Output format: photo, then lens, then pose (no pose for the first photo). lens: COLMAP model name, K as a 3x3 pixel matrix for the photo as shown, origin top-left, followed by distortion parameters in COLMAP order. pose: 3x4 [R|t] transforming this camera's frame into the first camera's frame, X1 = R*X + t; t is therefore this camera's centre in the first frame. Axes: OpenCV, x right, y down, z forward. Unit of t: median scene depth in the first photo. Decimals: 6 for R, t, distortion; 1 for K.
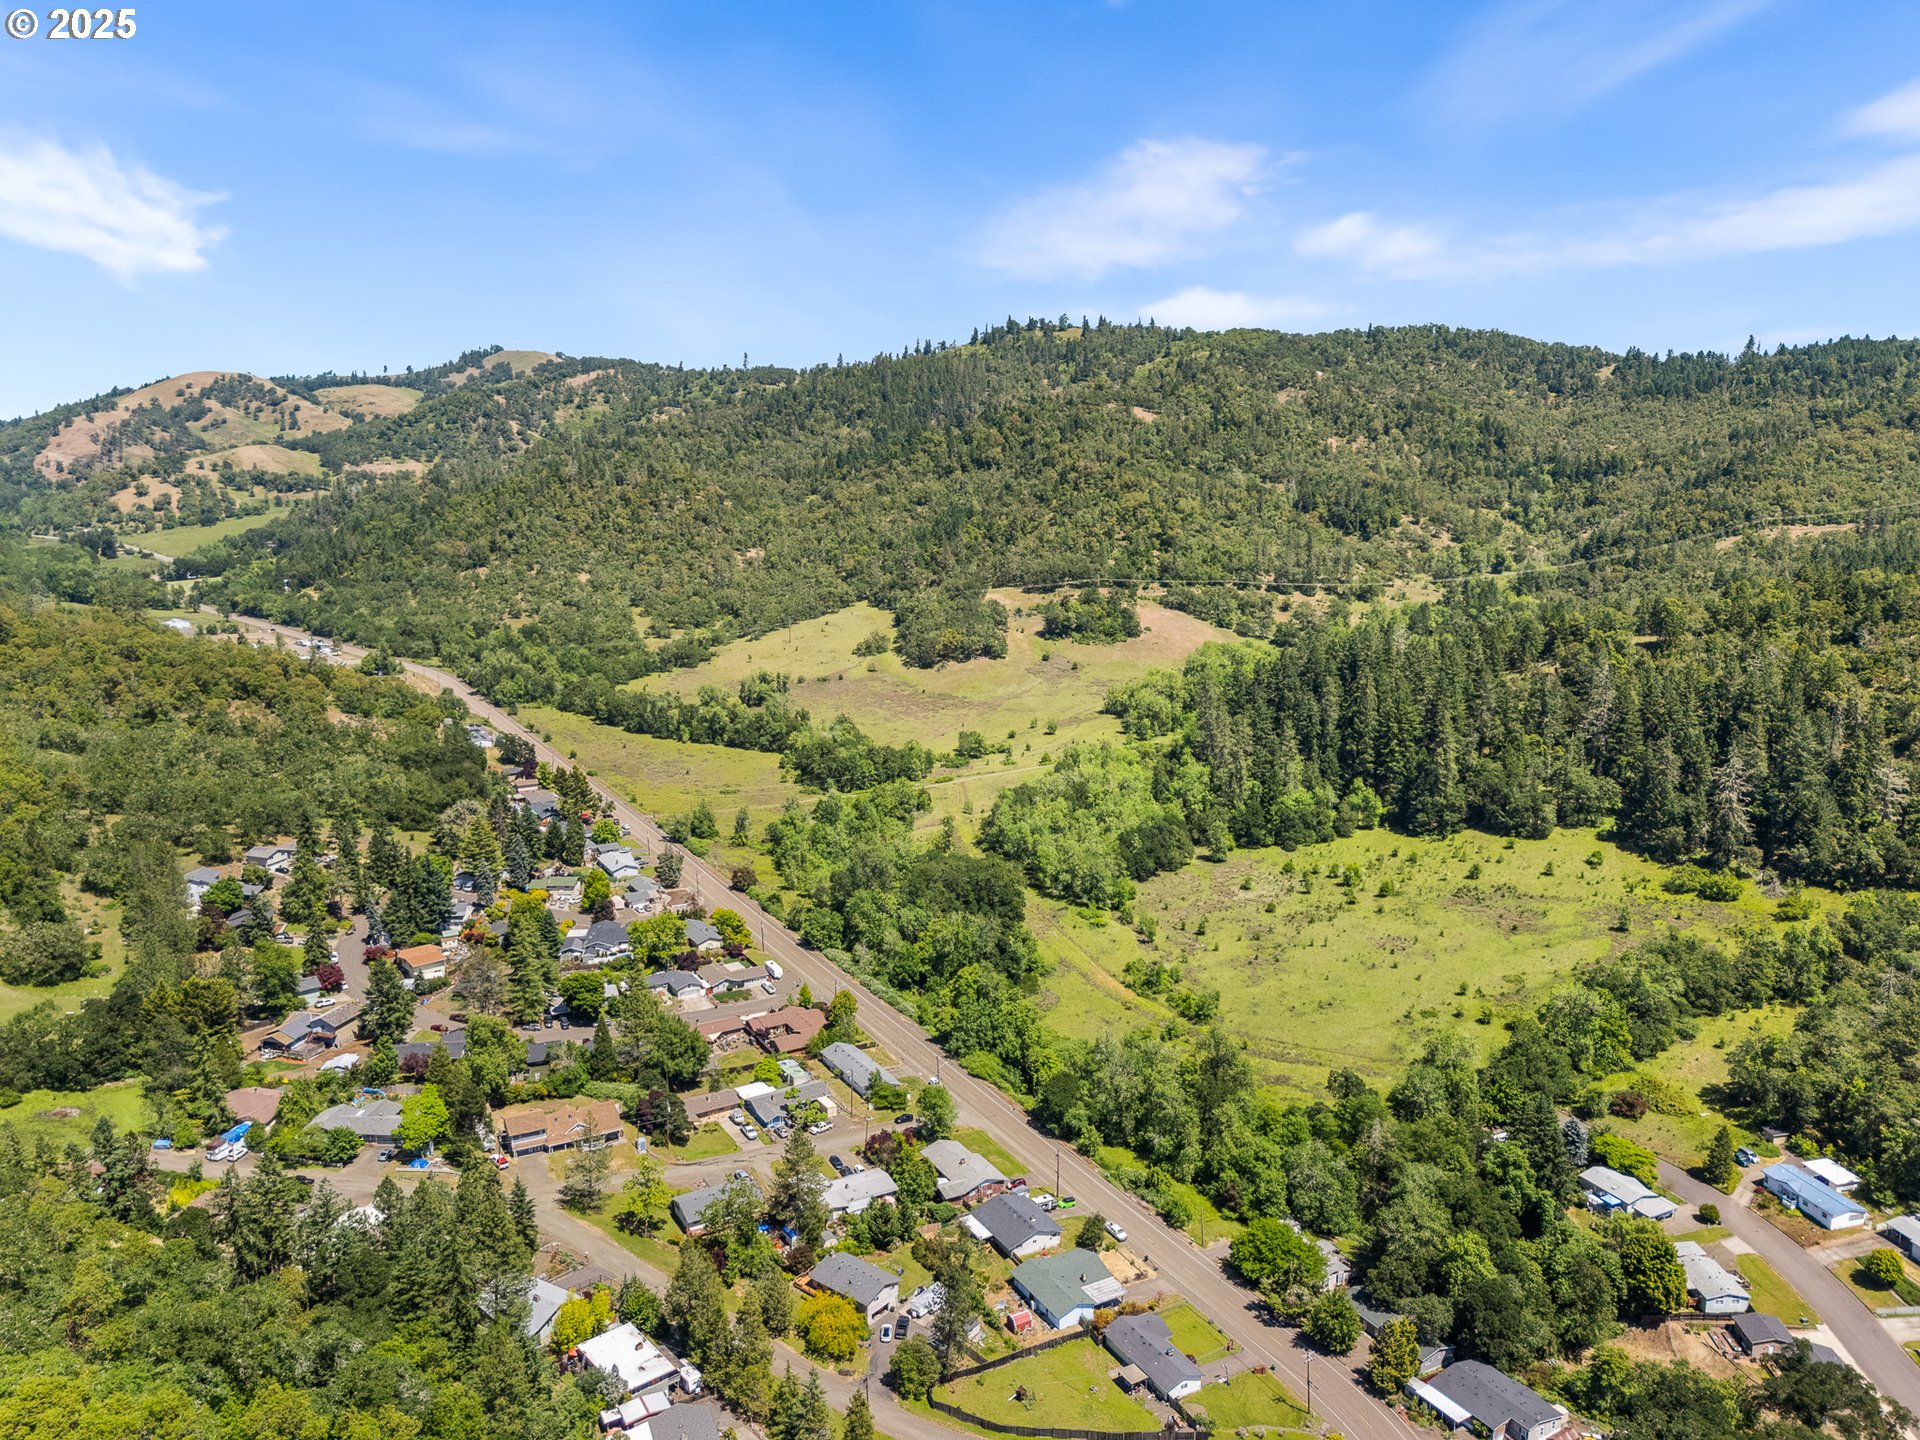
lens RADIAL K [[1410.8, 0, 965.0], [0, 1410.8, 720.2], [0, 0, 1]] dist [0.072159, -0.069780]
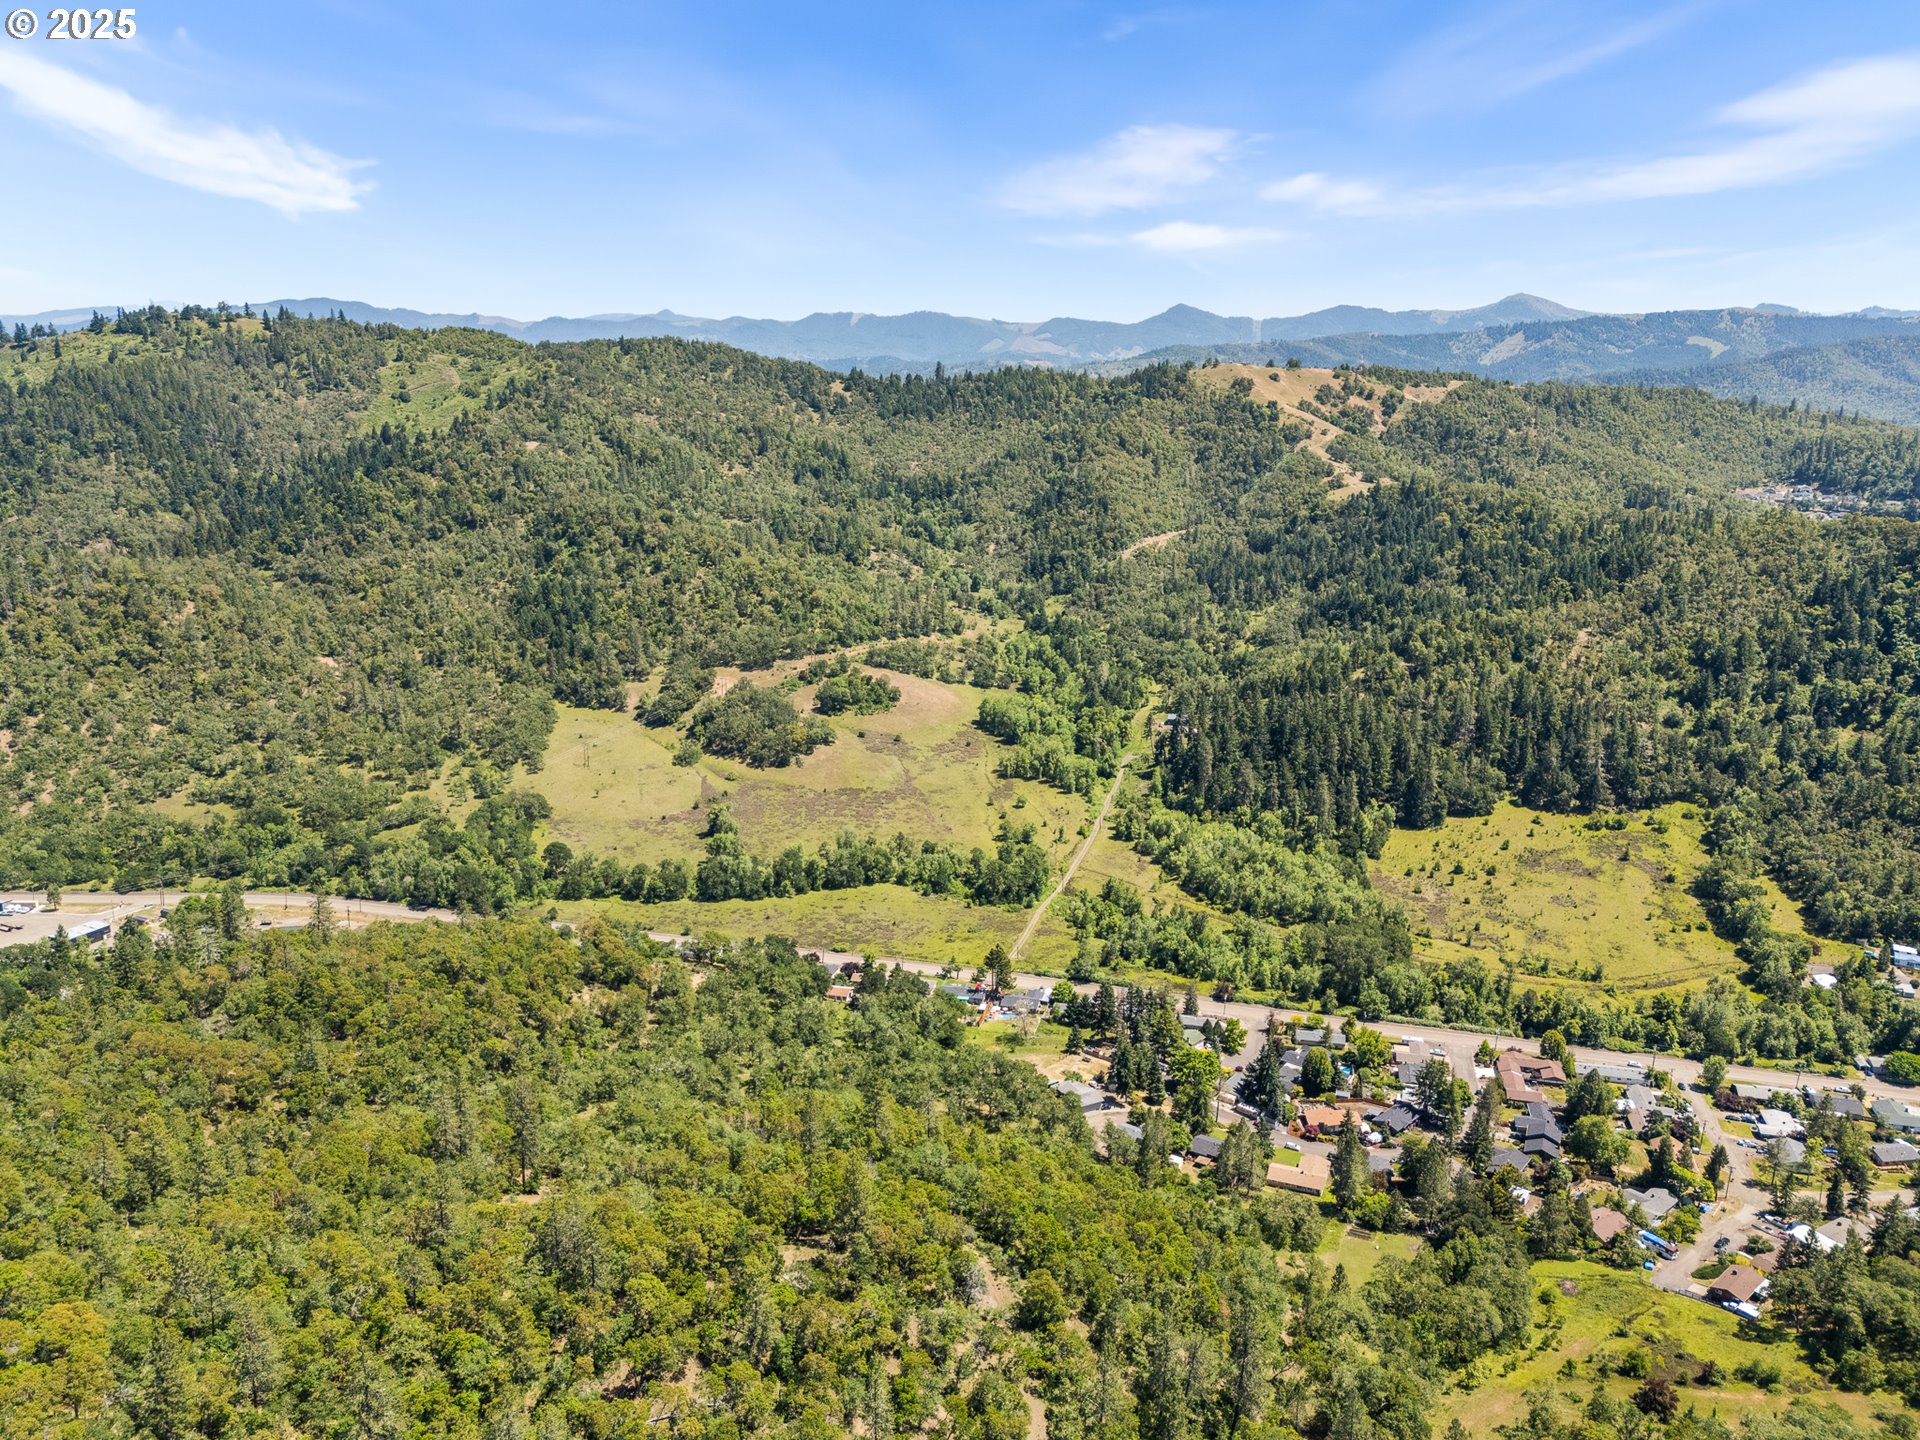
lens RADIAL K [[1423.4, 0, 964.4], [0, 1423.4, 716.3], [0, 0, 1]] dist [0.081395, -0.081031]
pose [[0.702792, -0.181117, 0.687953, -0.577800], [0.144848, 0.983222, 0.110880, -0.151164], [-0.696493, 0.021723, 0.717235, 0.124735]]
